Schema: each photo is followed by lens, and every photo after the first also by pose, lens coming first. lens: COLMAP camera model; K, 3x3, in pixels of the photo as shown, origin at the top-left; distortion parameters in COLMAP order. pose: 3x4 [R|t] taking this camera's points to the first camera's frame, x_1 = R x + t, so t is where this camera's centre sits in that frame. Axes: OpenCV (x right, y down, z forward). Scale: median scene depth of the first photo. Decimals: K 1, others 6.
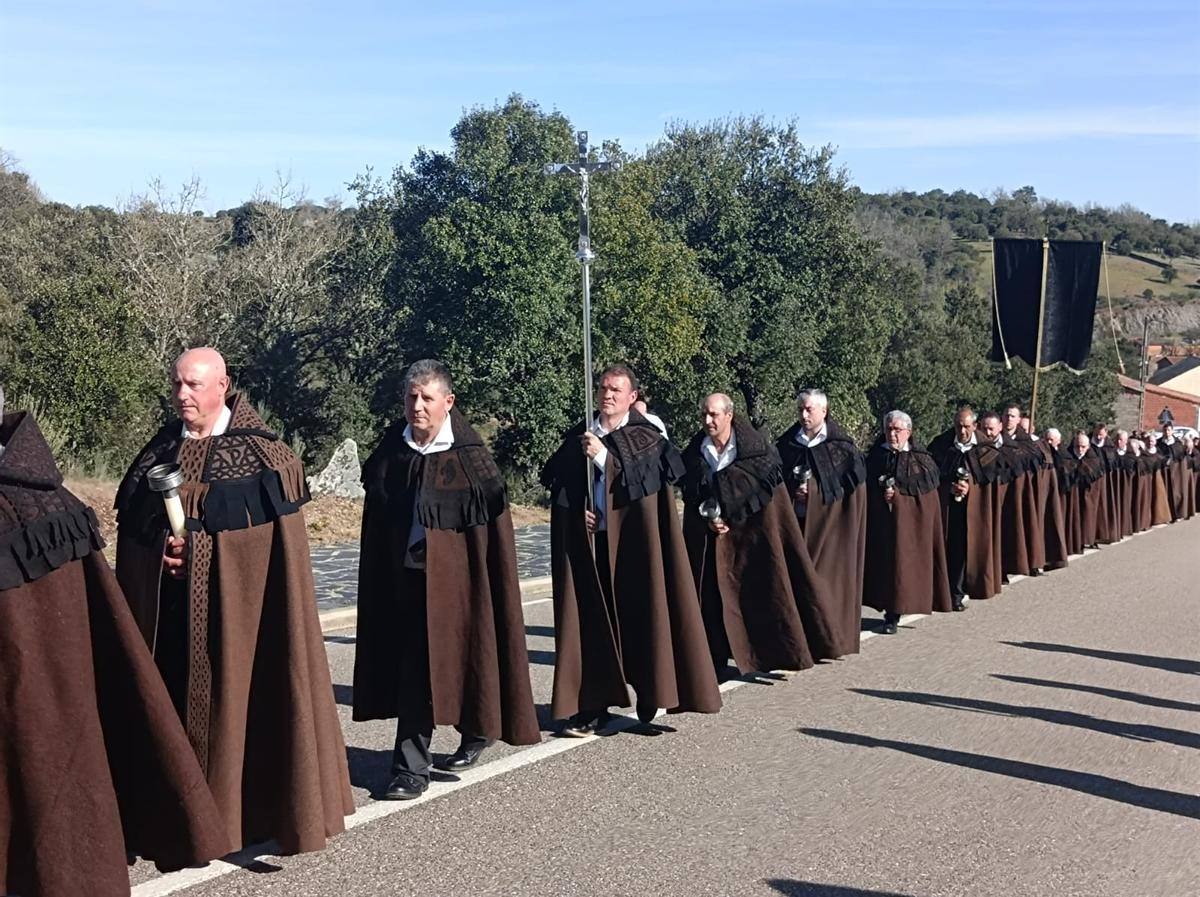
lens RADIAL K [[1666.1, 0, 594.1], [0, 1666.1, 451.9], [0, 0, 1]] dist [0.094448, -0.290027]
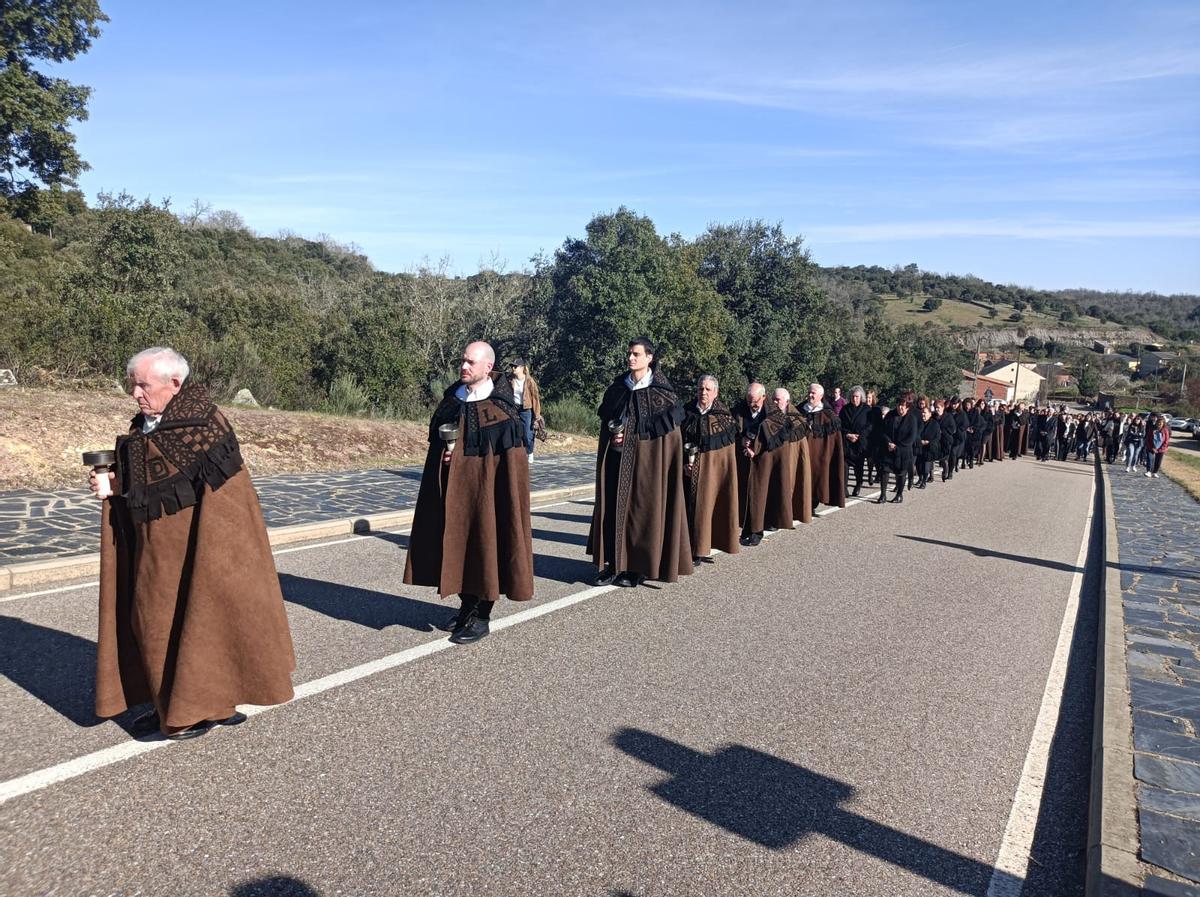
lens RADIAL K [[898.7, 0, 598.3], [0, 898.7, 457.3], [0, 0, 1]] dist [0.038824, -0.028830]
pose [[0.996948, 0.018549, -0.075834, 0.004948], [-0.014388, 0.998380, 0.055054, 0.000117], [0.076732, -0.053795, 0.995599, 0.025186]]
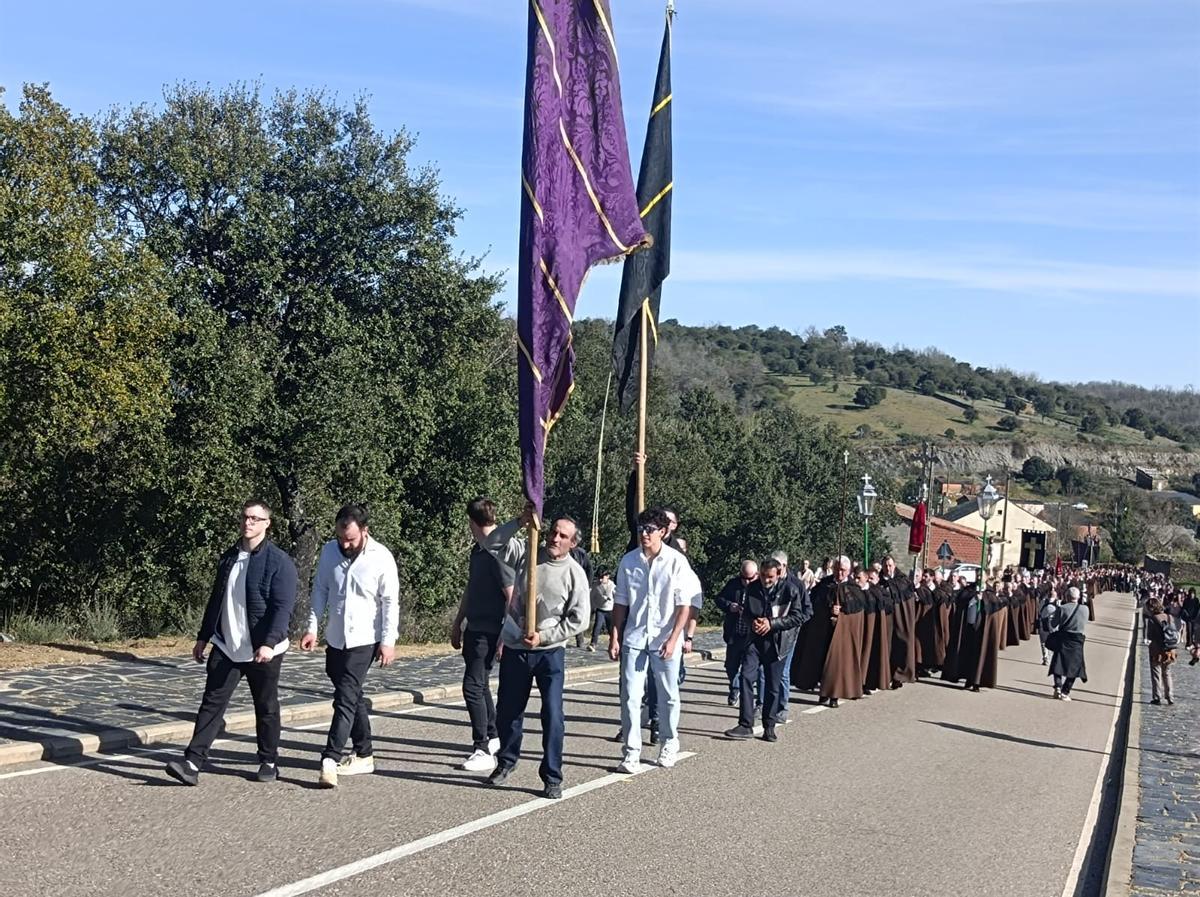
lens RADIAL K [[1658.4, 0, 594.7], [0, 1658.4, 455.3], [0, 0, 1]] dist [0.096952, -0.280134]
pose [[0.993941, 0.035140, 0.104142, 0.146931], [-0.027422, 0.996834, -0.074637, -0.000037], [-0.106435, 0.071329, 0.991758, 0.307061]]
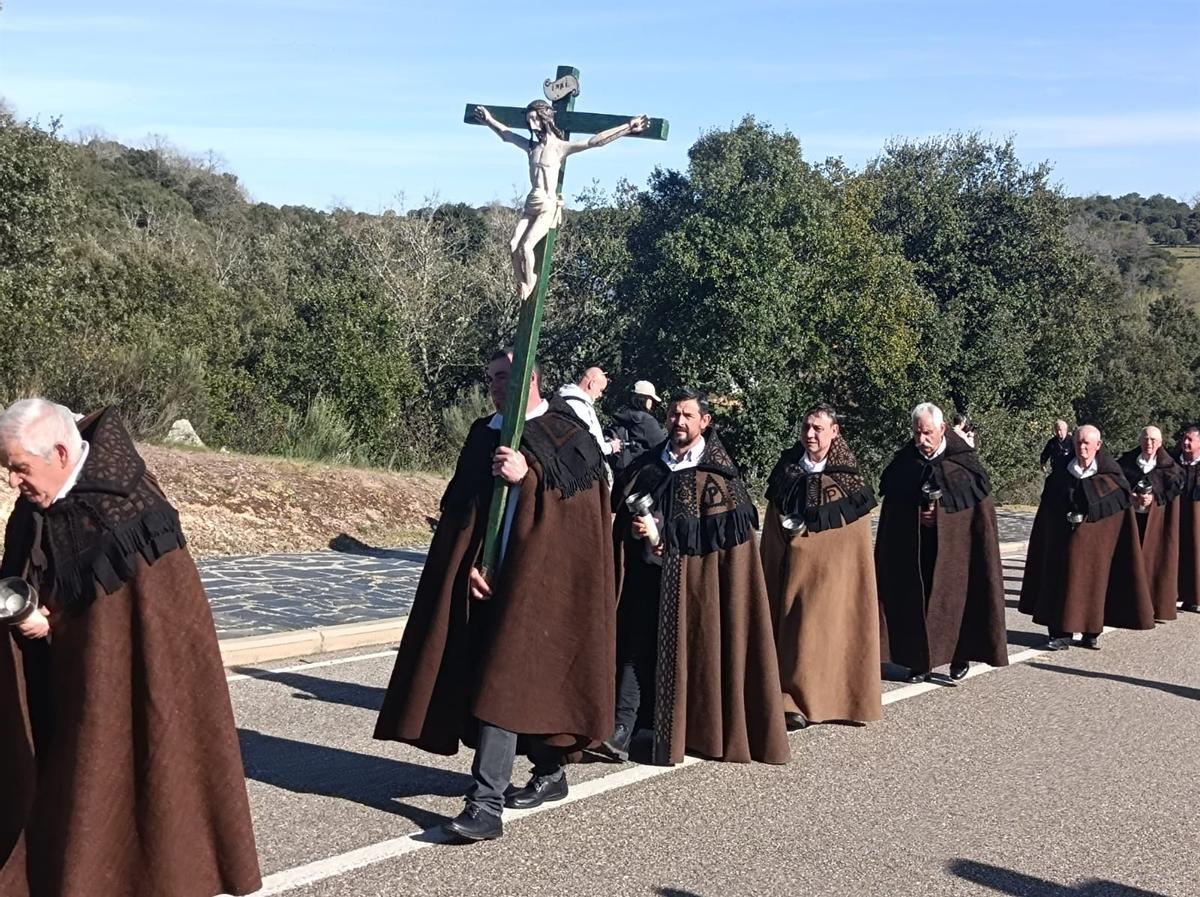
lens RADIAL K [[1658.4, 0, 594.7], [0, 1658.4, 455.3], [0, 0, 1]] dist [0.096952, -0.280134]
pose [[0.994138, 0.023548, -0.105527, -0.021675], [-0.023333, 0.999722, 0.003280, 0.000007], [0.105575, -0.000799, 0.994411, -0.045663]]
